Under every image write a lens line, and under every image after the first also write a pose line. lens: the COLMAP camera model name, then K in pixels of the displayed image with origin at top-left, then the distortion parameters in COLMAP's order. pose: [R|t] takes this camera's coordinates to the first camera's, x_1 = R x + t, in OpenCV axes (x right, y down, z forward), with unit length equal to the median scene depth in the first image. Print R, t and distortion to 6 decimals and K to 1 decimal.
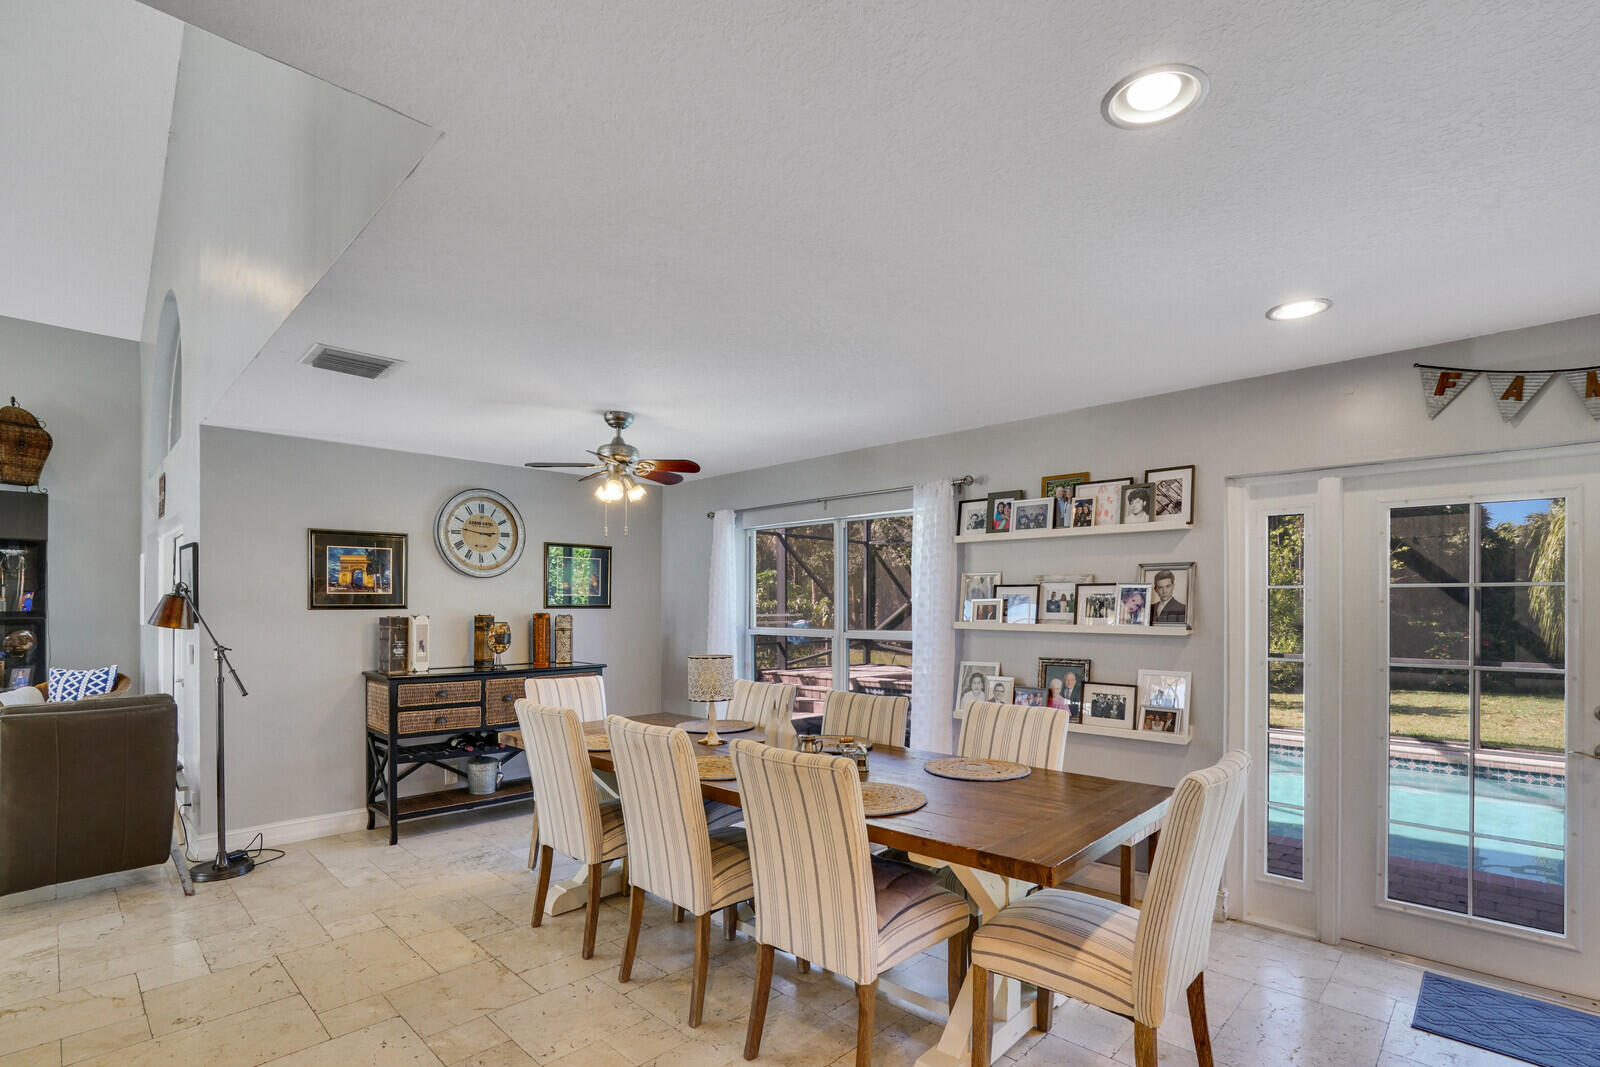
lens RADIAL K [[749.0, 0, 803.2], [0, 749.0, 599.8], [0, 0, 1]] dist [-0.027677, 0.000649]
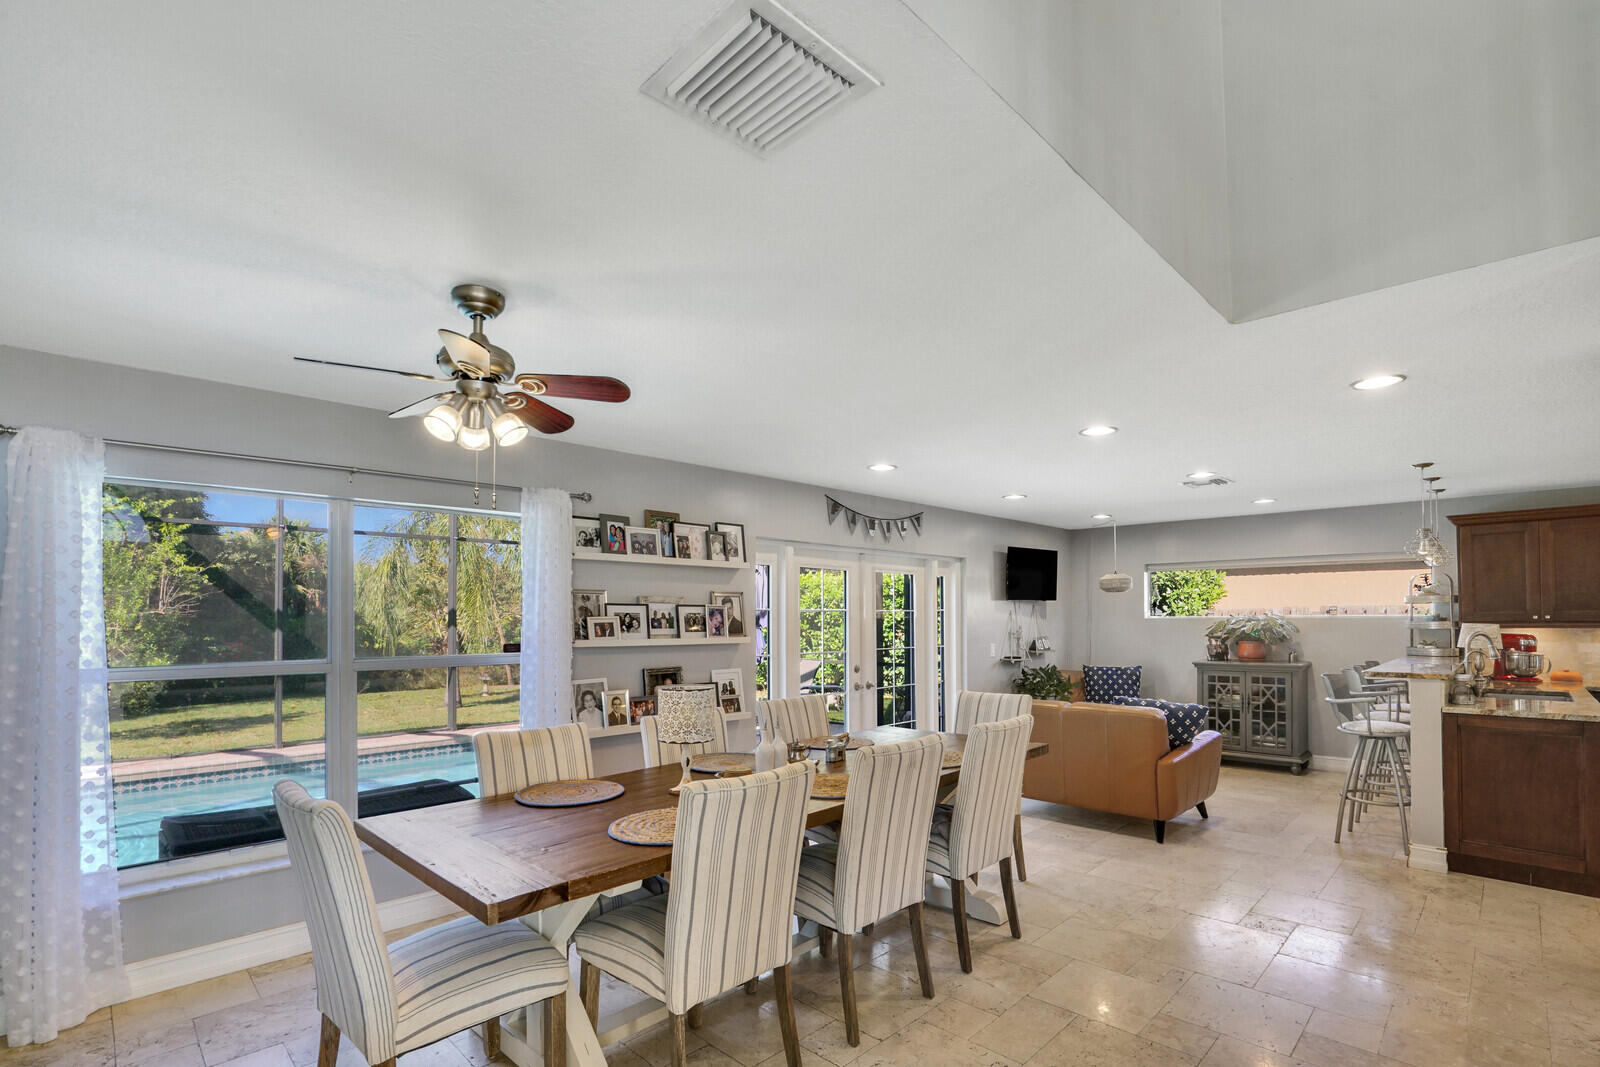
lens RADIAL K [[749.0, 0, 803.2], [0, 749.0, 599.8], [0, 0, 1]] dist [-0.027677, 0.000649]
pose [[0.037129, 0.023534, 0.999033, -0.770395], [-0.003700, 0.999719, -0.023413, -0.001281], [-0.999304, -0.002827, 0.037206, 0.689442]]
